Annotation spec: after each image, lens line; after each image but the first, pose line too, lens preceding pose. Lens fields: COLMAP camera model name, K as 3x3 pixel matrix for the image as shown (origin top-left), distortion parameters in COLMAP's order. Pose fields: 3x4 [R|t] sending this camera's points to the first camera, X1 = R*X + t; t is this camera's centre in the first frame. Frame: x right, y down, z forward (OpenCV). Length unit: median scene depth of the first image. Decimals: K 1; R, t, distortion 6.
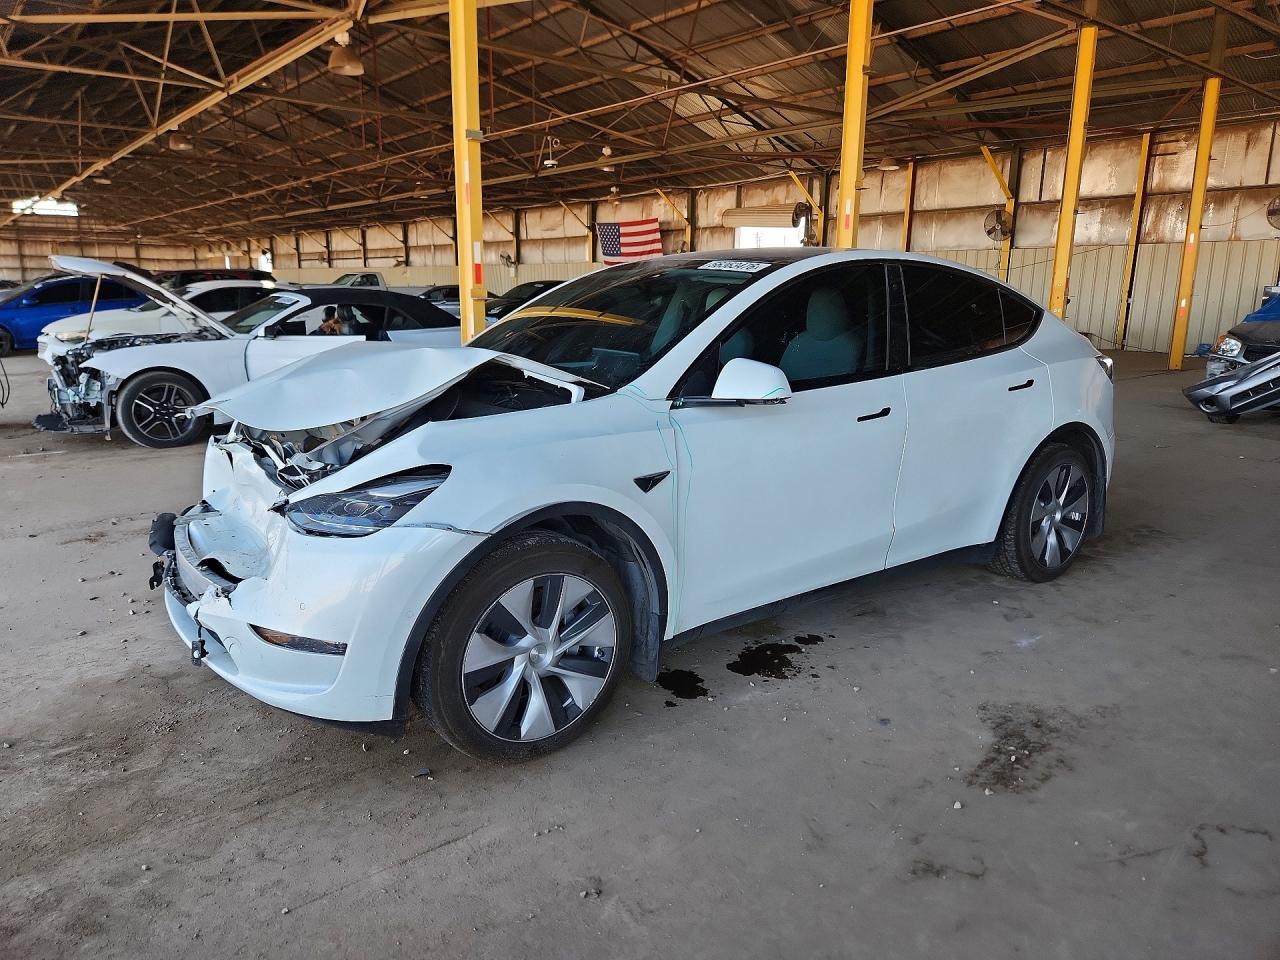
lens RADIAL K [[879.6, 0, 640.0], [0, 879.6, 480.0], [0, 0, 1]] dist [0.002069, -0.001196]
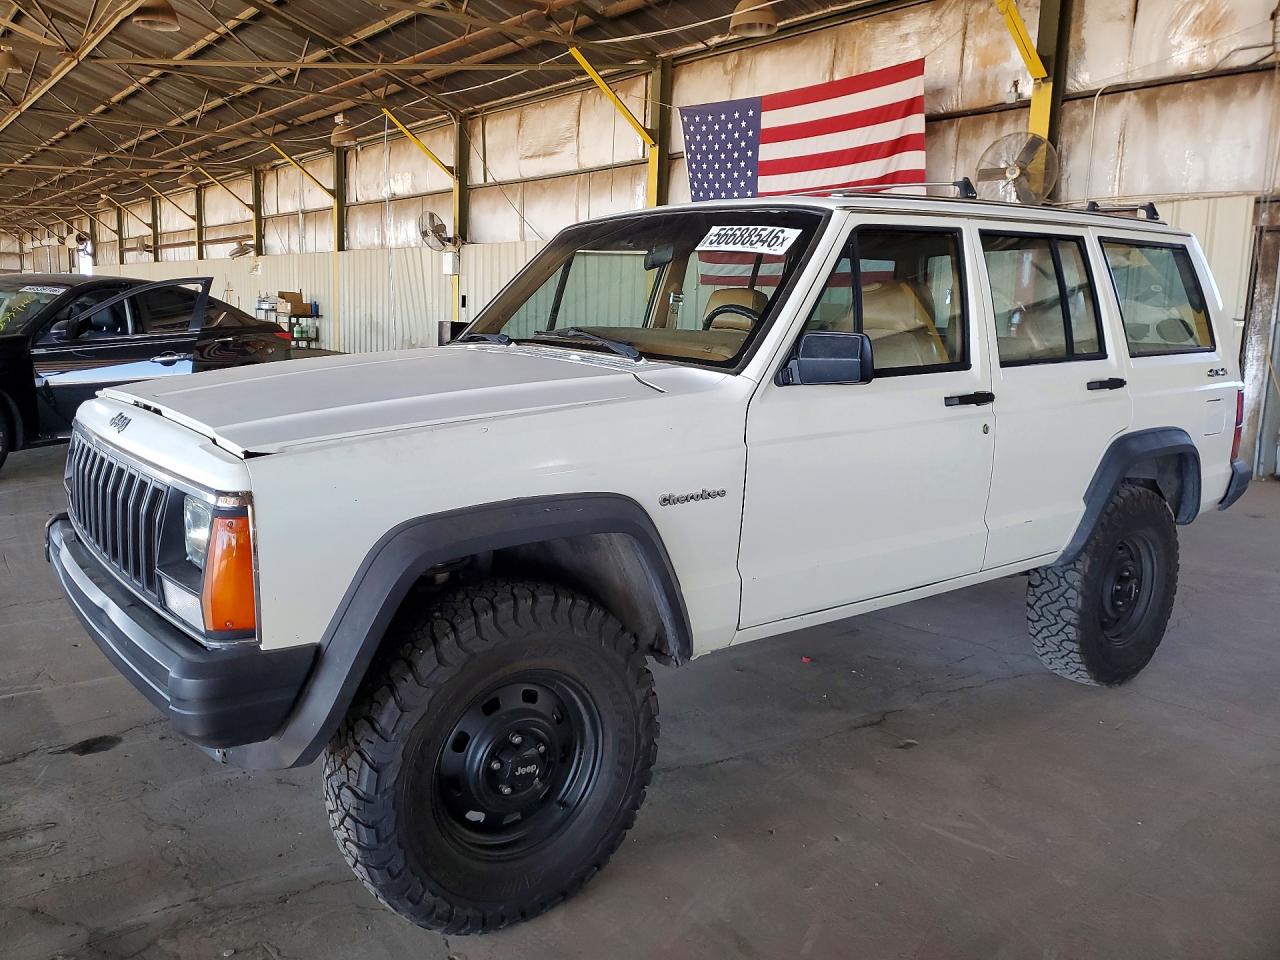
lens RADIAL K [[1048.1, 0, 640.0], [0, 1048.1, 480.0], [0, 0, 1]] dist [-0.009888, 0.011073]
pose [[0.999427, 0.030416, -0.014843, -0.045630], [-0.031229, 0.997828, -0.058002, -0.111282], [0.013047, 0.058432, 0.998206, 0.524215]]
